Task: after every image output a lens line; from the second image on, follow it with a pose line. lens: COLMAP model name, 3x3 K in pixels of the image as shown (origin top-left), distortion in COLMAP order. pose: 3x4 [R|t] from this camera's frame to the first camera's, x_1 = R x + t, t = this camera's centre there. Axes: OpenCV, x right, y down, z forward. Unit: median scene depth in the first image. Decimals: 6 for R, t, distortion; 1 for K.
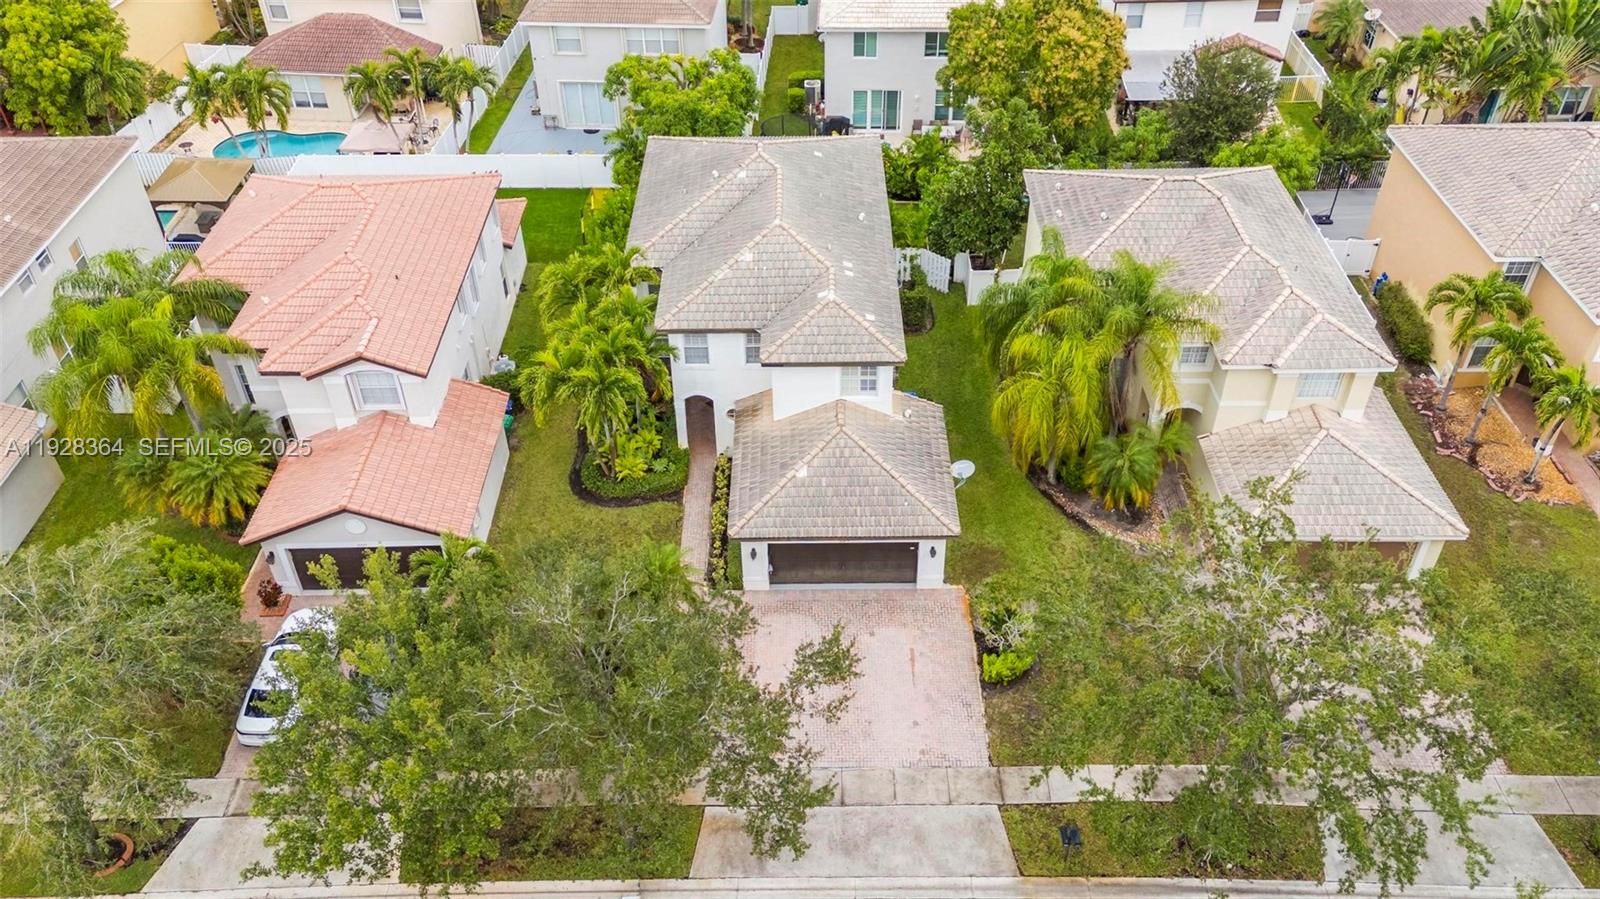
lens RADIAL K [[1216.6, 0, 804.5], [0, 1216.6, 448.4], [0, 0, 1]] dist [0.071351, 0.000397]
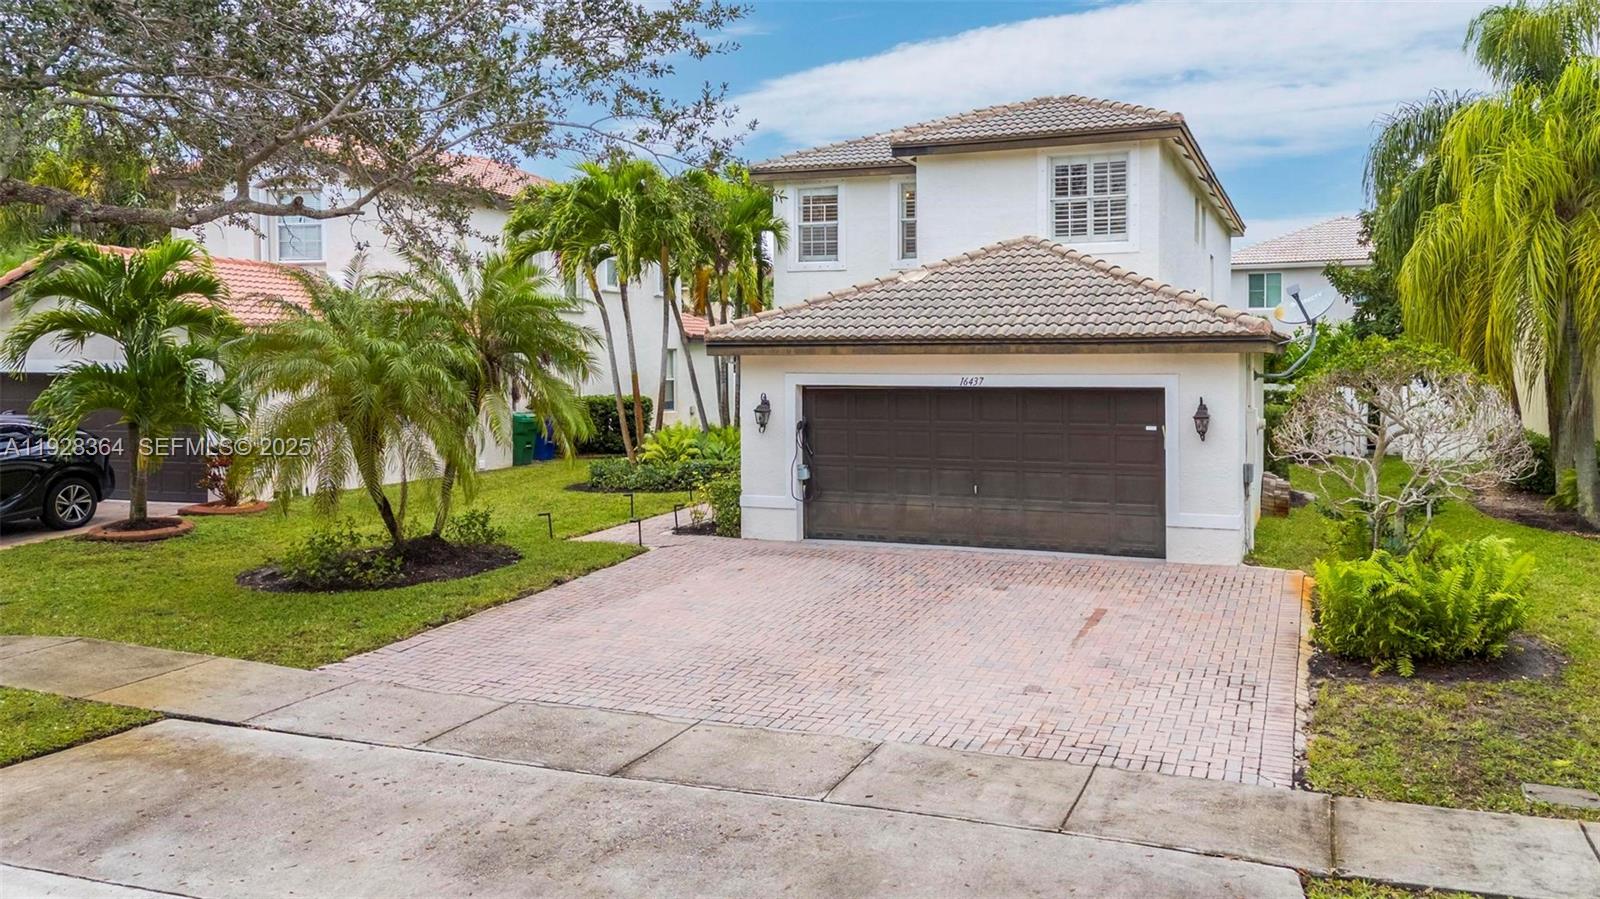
lens RADIAL K [[1216.6, 0, 861.5], [0, 1216.6, 380.3], [0, 0, 1]] dist [0.071351, 0.000397]
pose [[0.933090, 0.019815, -0.359097, 0.135144], [-0.239586, 0.778908, -0.579569, 0.300806], [0.268219, 0.626825, 0.731539, 0.658854]]
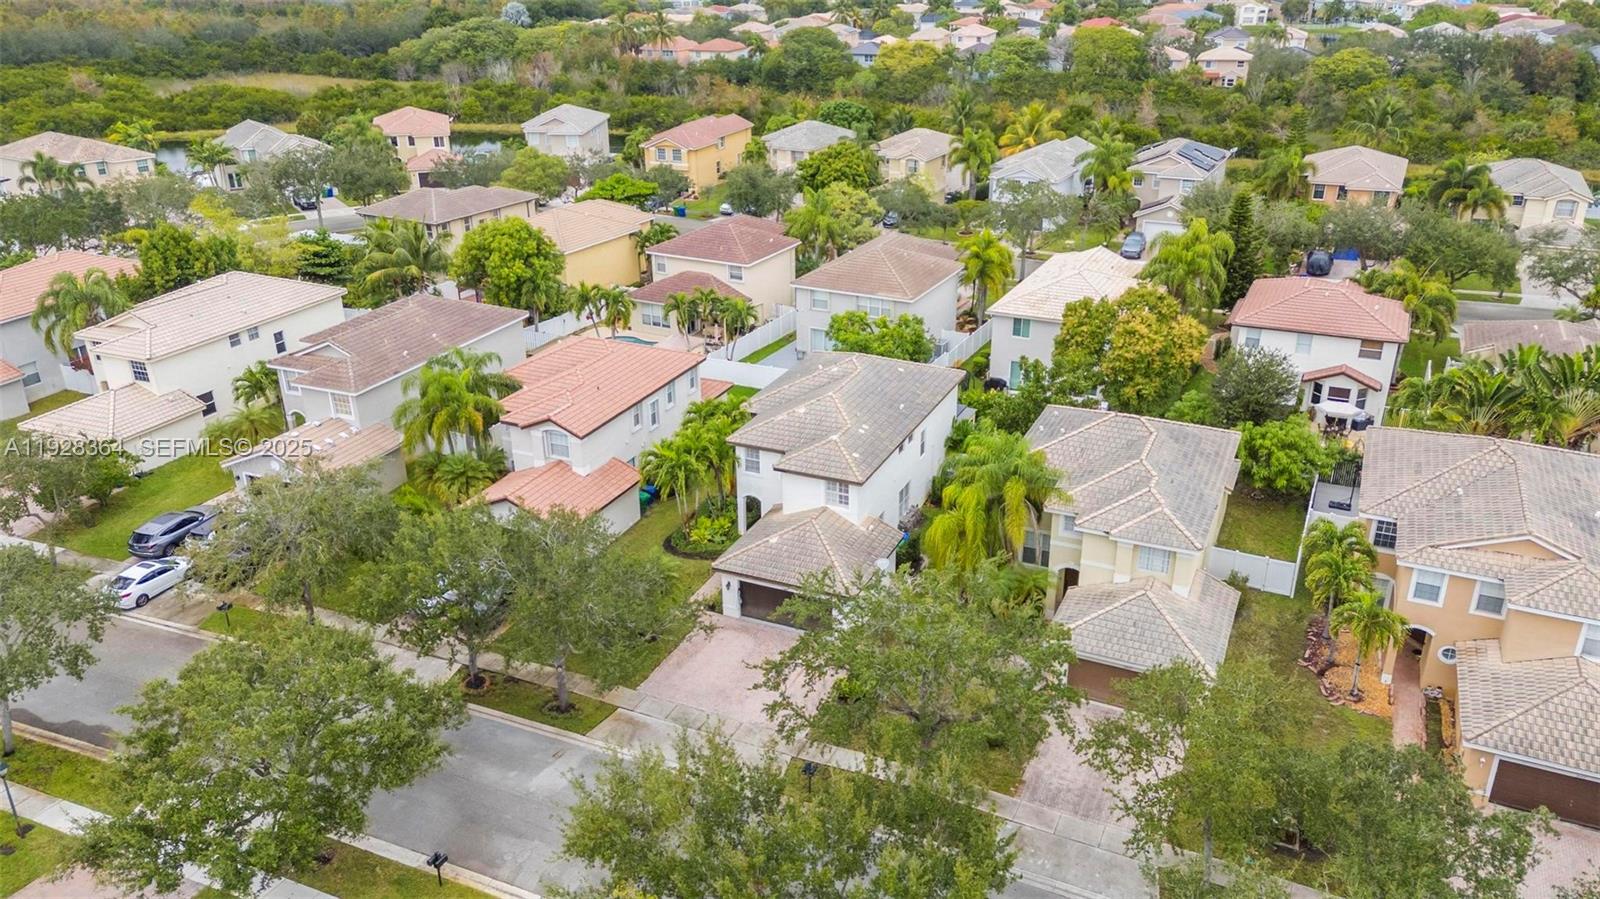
lens RADIAL K [[1216.6, 0, 802.2], [0, 1216.6, 453.1], [0, 0, 1]] dist [0.071351, 0.000397]
pose [[0.908032, 0.167907, -0.383778, 0.549526], [-0.266074, 0.938790, -0.218809, 0.223703], [0.323547, 0.300799, 0.897127, -0.324066]]
